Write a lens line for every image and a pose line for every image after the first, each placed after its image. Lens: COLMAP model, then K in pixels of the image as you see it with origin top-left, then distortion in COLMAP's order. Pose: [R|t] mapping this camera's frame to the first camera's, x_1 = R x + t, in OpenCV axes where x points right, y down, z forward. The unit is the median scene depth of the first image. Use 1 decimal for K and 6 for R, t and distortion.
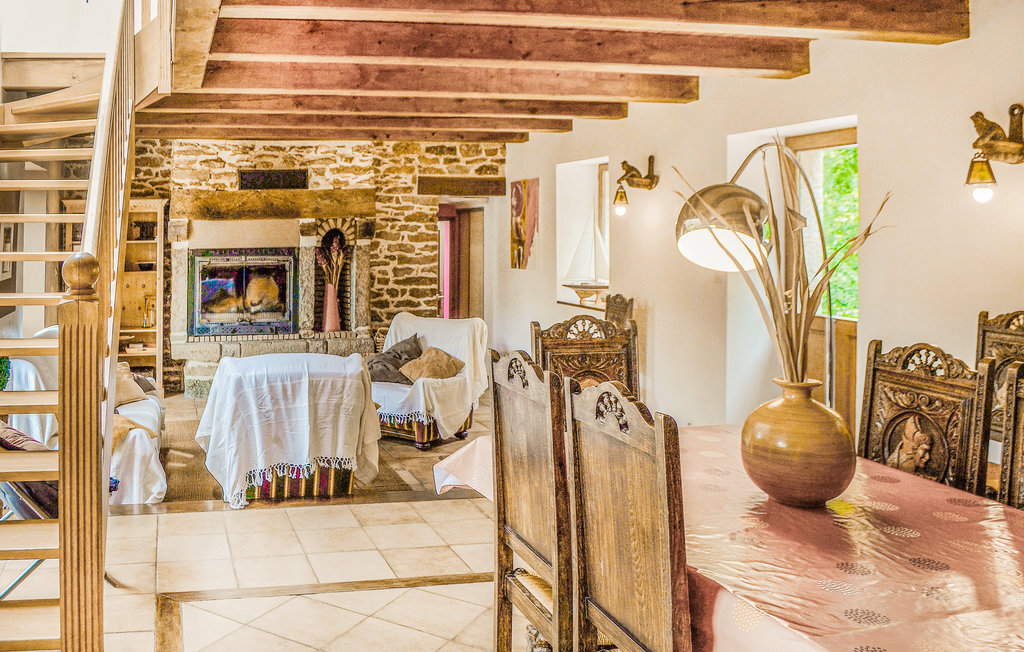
lens RADIAL K [[991.2, 0, 475.6], [0, 991.2, 325.9], [0, 0, 1]] dist [-0.112229, 0.002134]
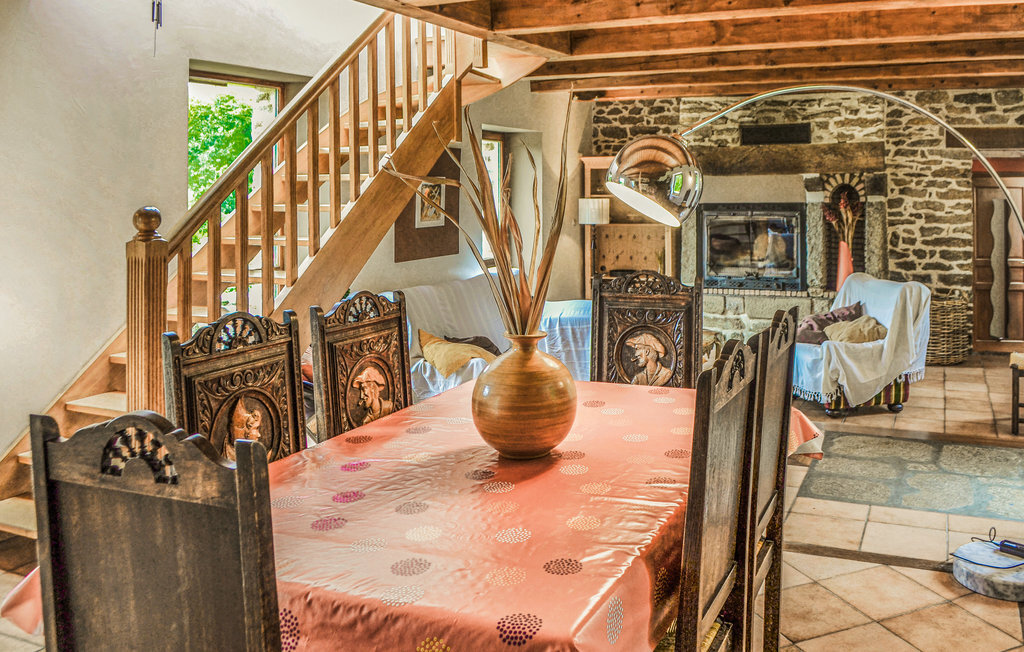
lens RADIAL K [[991.2, 0, 475.6], [0, 991.2, 325.9], [0, 0, 1]] dist [-0.112229, 0.002134]
pose [[0.791808, 0.077130, -0.605881, 0.157598], [-0.049095, 0.996822, 0.062736, -0.002744], [0.608794, -0.019929, 0.793078, 0.027365]]
